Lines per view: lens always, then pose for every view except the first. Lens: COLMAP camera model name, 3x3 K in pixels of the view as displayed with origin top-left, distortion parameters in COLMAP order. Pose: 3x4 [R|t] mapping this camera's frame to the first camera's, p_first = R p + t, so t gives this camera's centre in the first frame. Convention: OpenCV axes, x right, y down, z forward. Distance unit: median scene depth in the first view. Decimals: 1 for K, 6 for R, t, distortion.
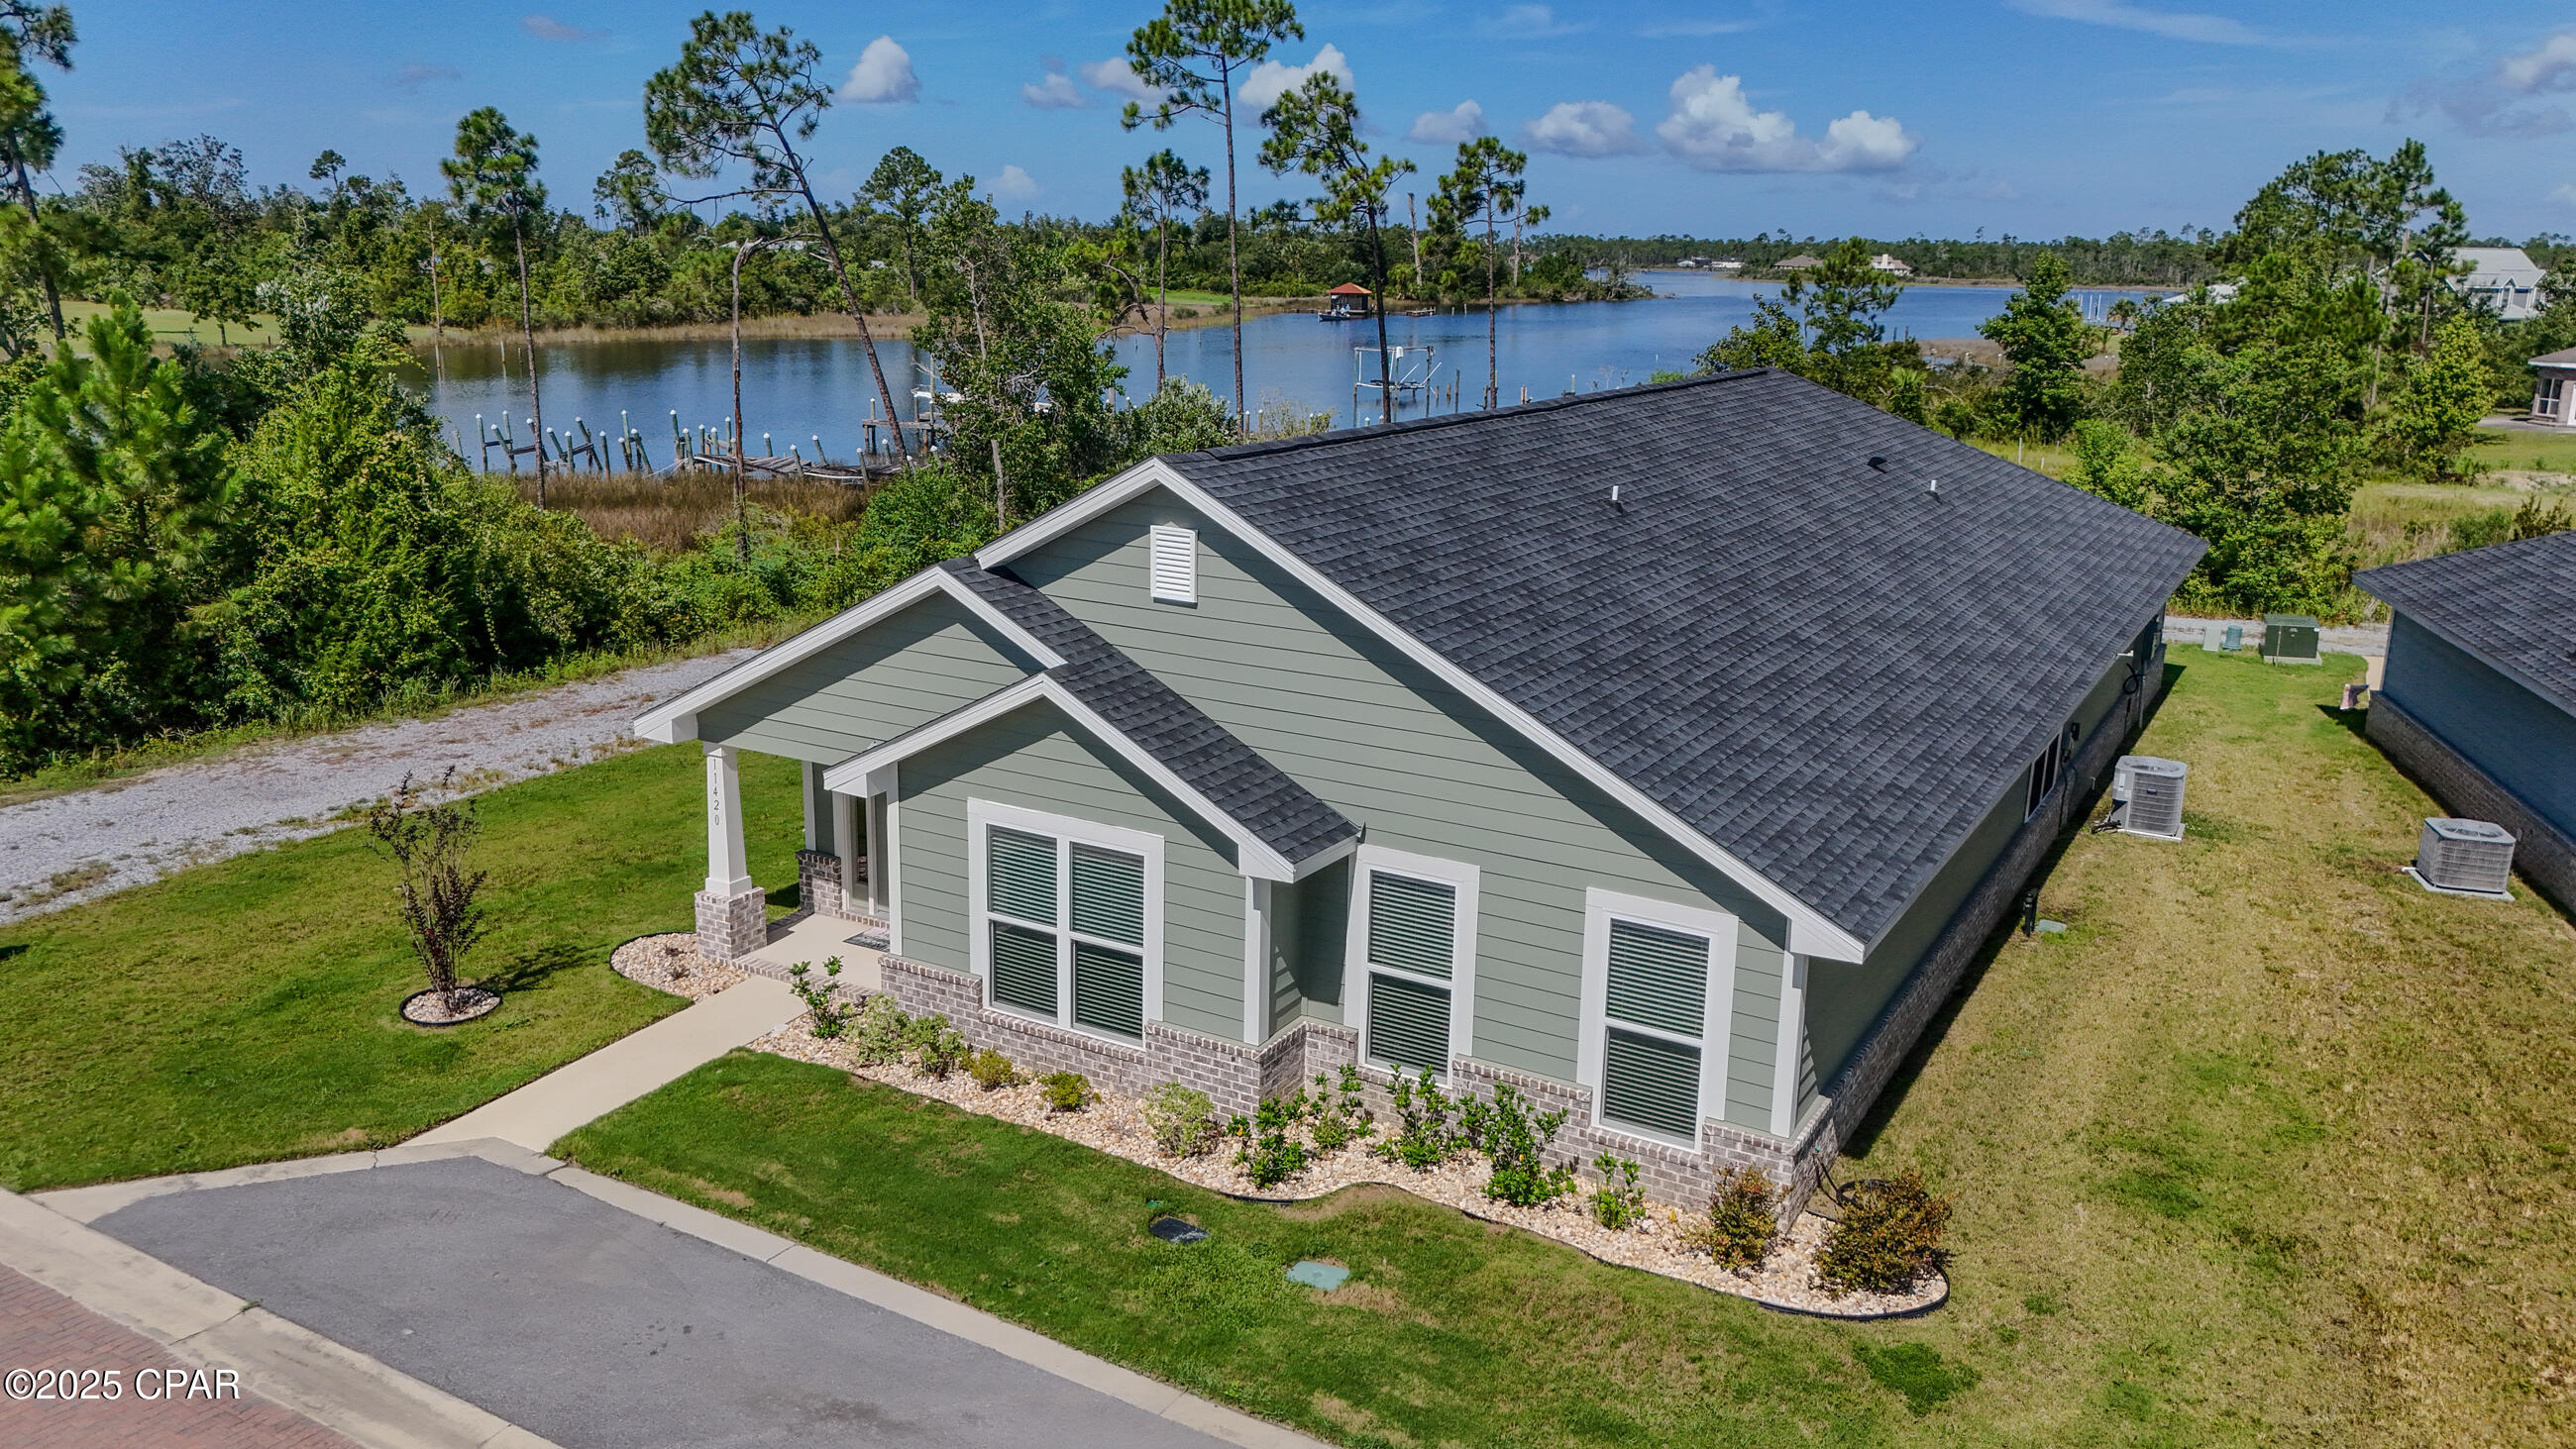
lens RADIAL K [[1953.7, 0, 1286.6], [0, 1953.7, 730.9], [0, 0, 1]] dist [0.067895, -0.049853]
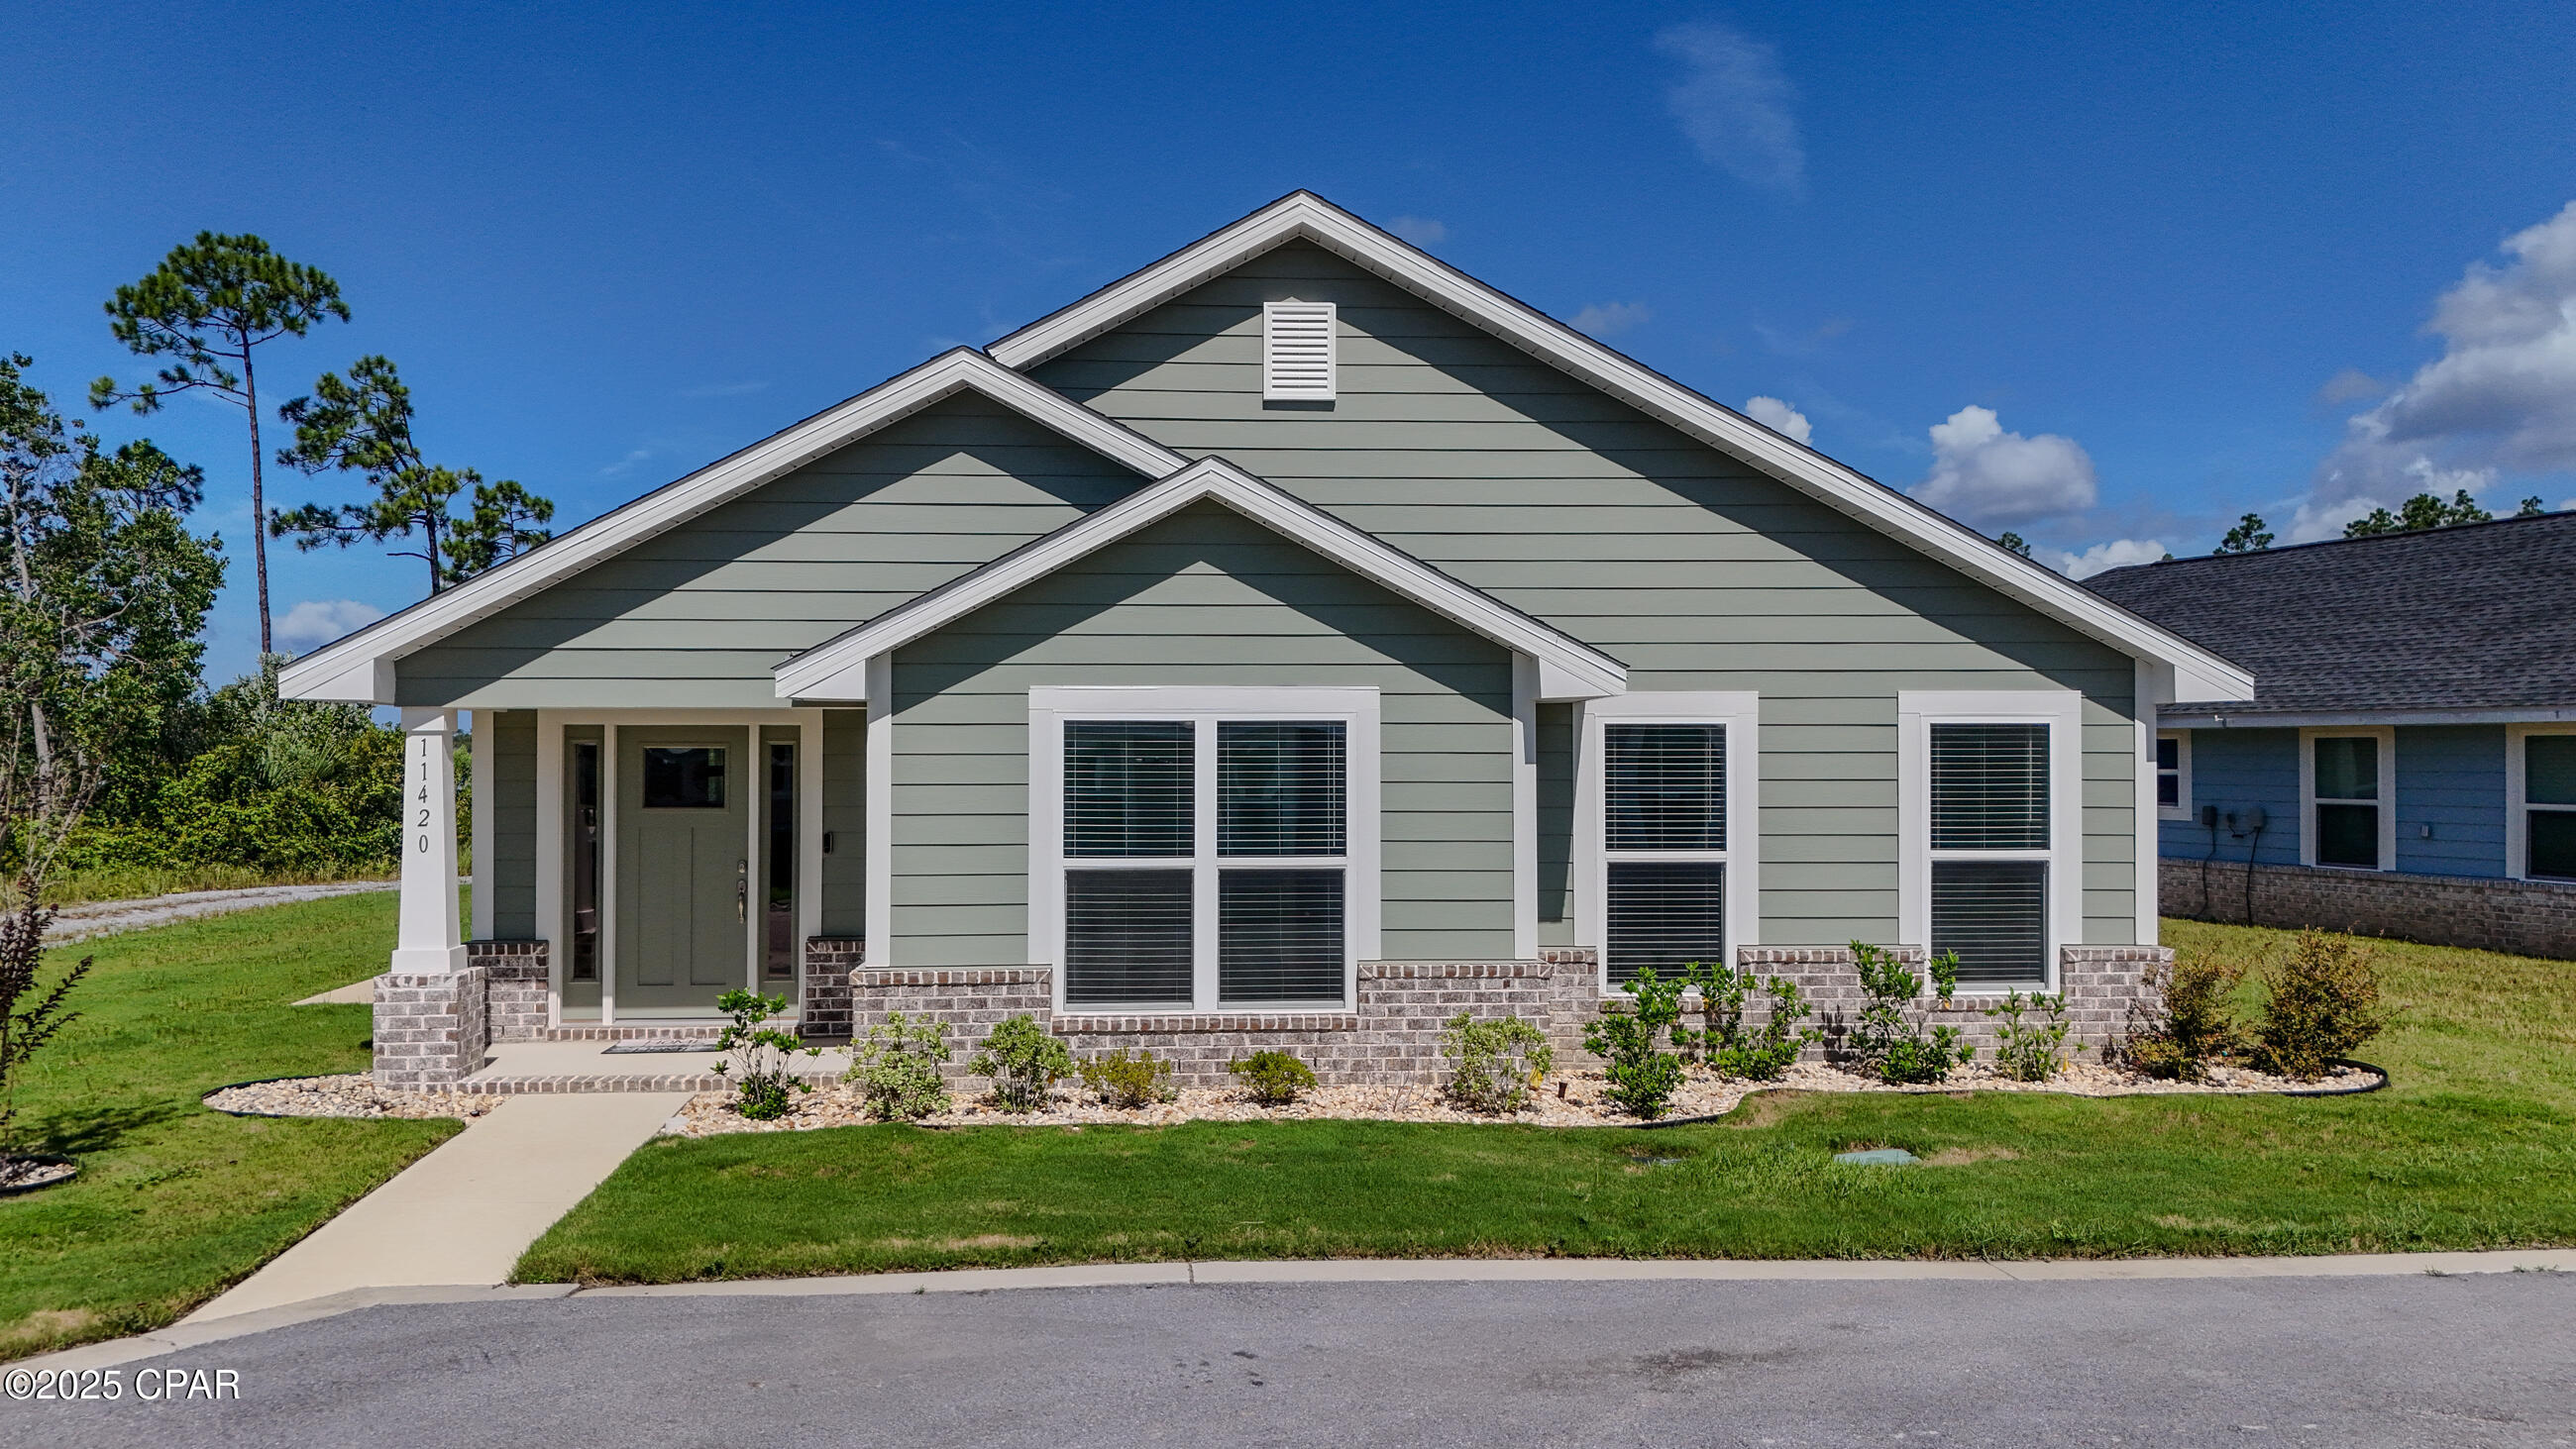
lens RADIAL K [[1953.7, 0, 1279.5], [0, 1953.7, 746.0], [0, 0, 1]] dist [0.067895, -0.049853]
pose [[0.830340, -0.017441, 0.556984, -0.137729], [0.150324, 0.969467, -0.193743, 0.058264], [-0.536599, 0.244601, 0.807609, 0.123381]]
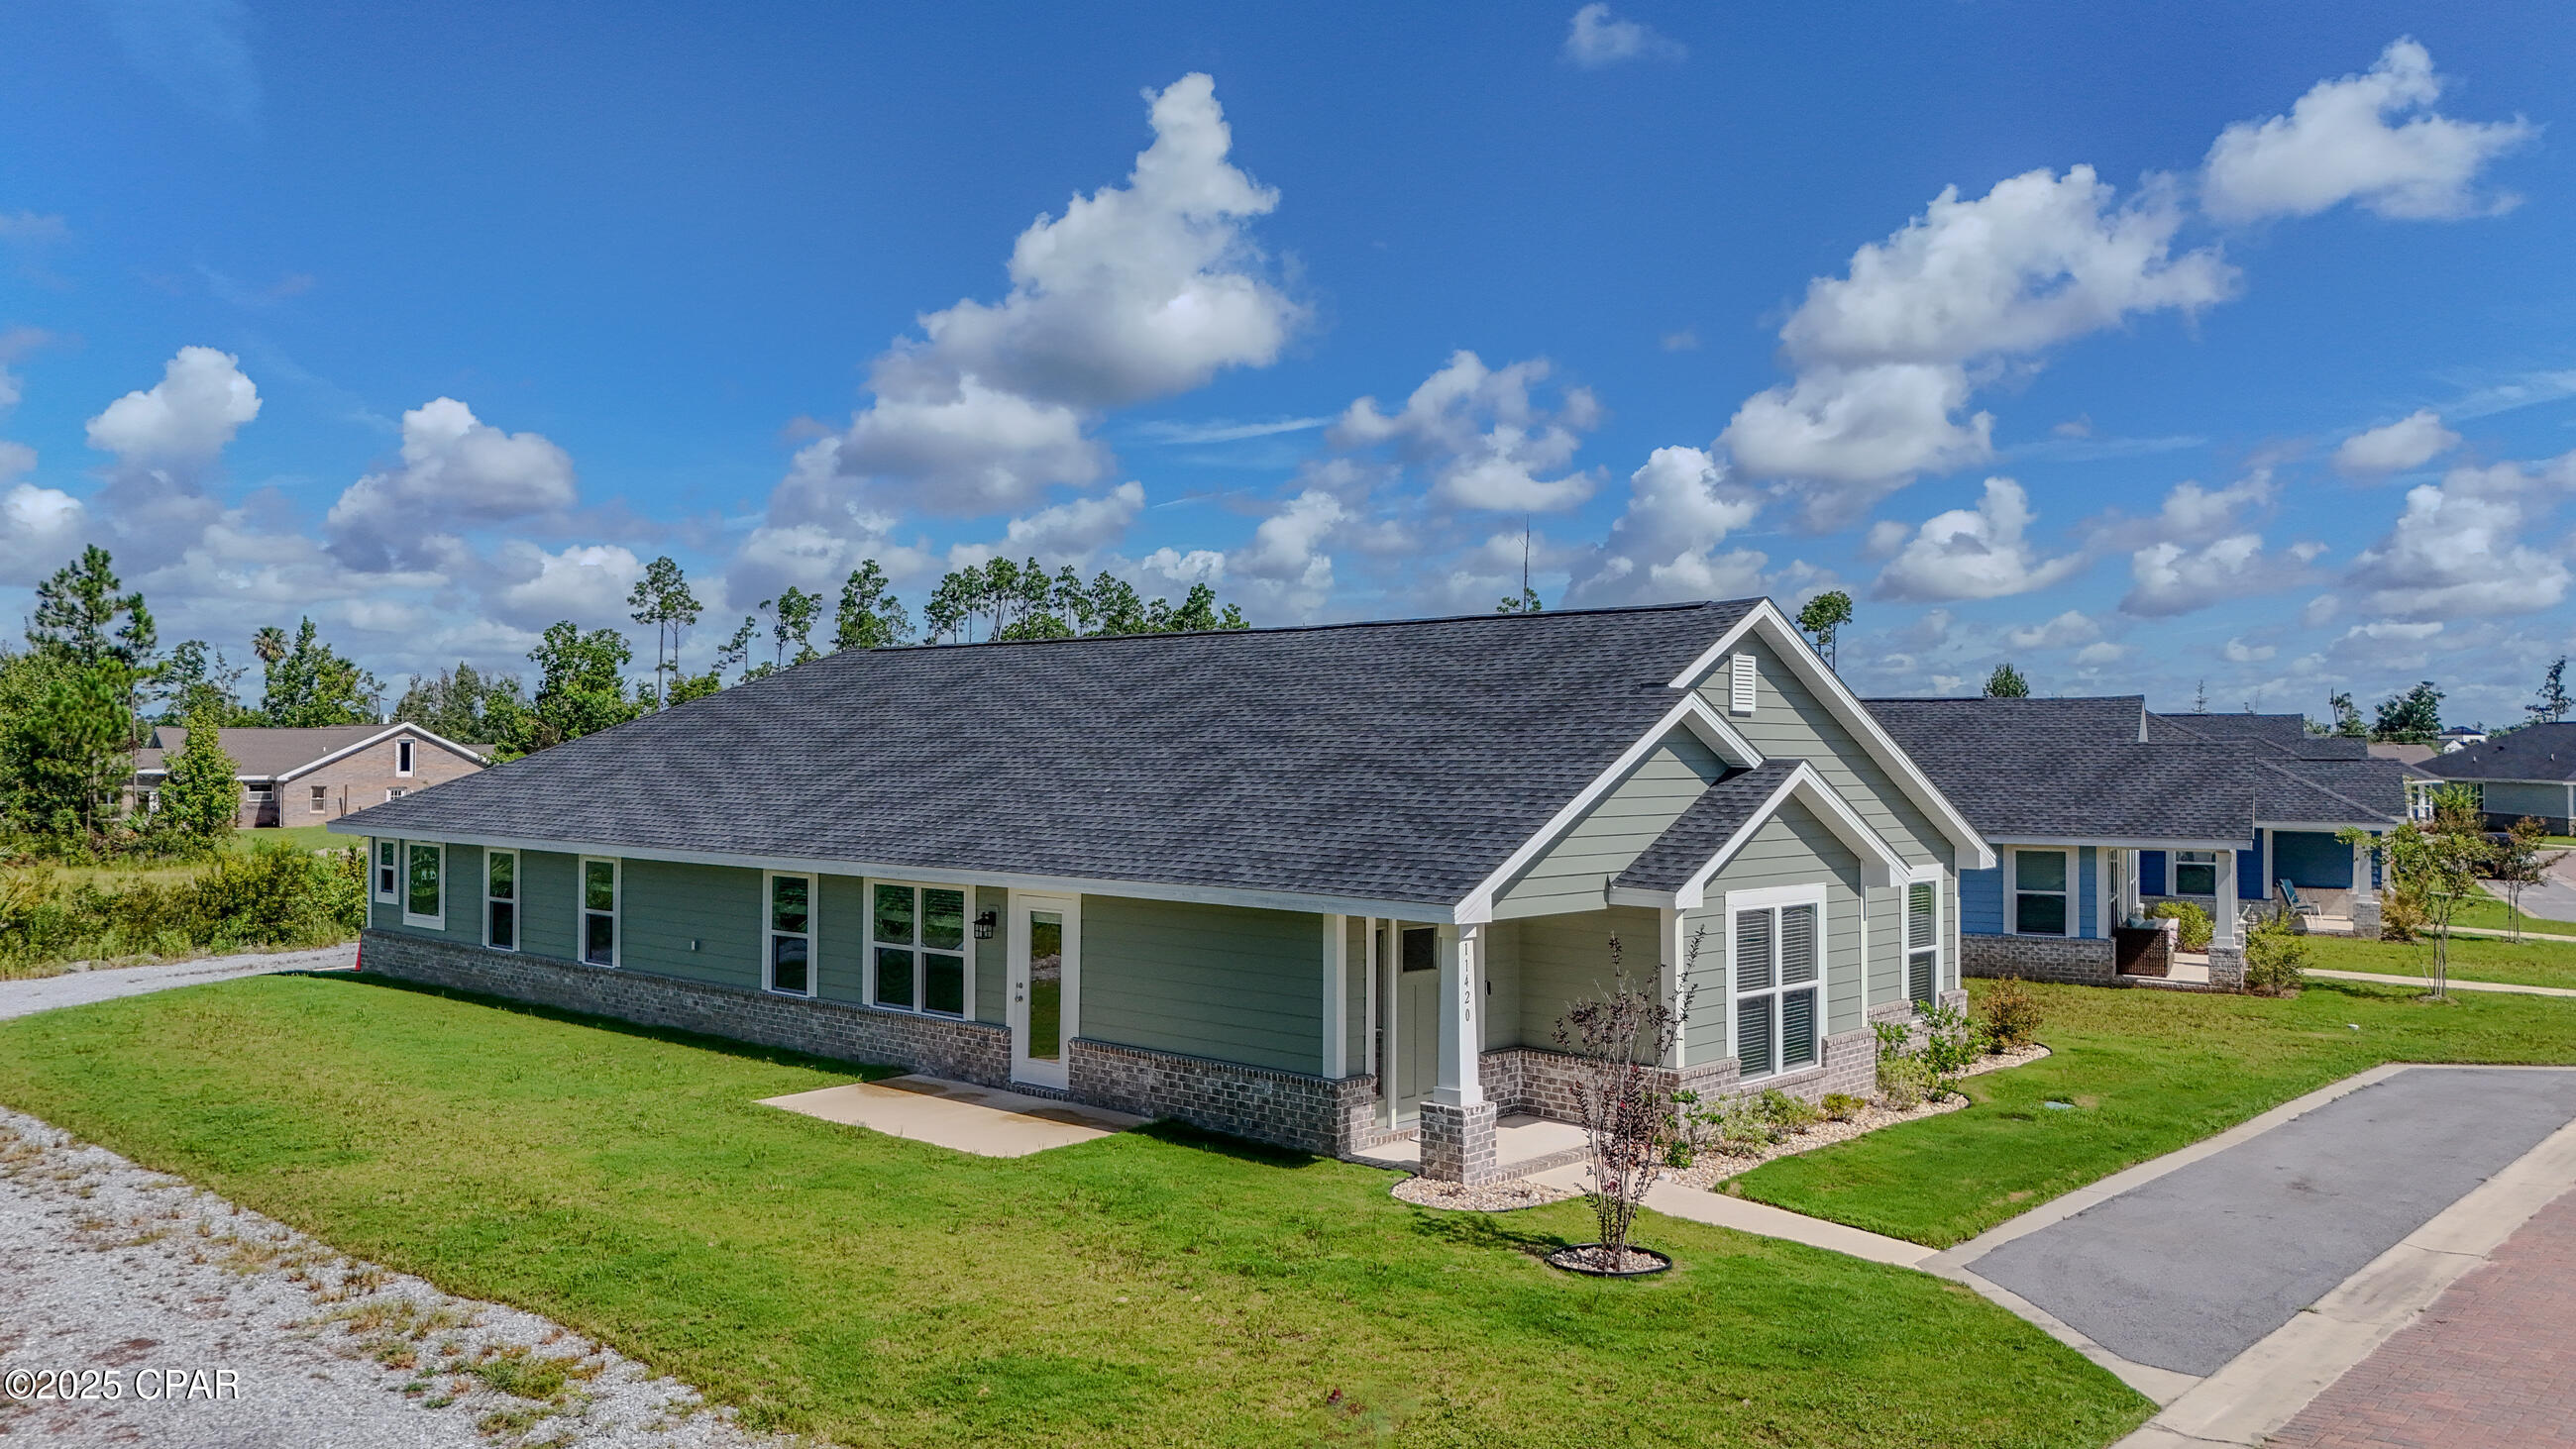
lens RADIAL K [[1953.7, 0, 1330.2], [0, 1953.7, 727.5], [0, 0, 1]] dist [0.067895, -0.049853]
pose [[0.201693, -0.008573, 0.979411, -0.391999], [0.238099, 0.970394, -0.040539, -0.020117], [-0.950068, 0.241374, 0.197763, 0.286891]]
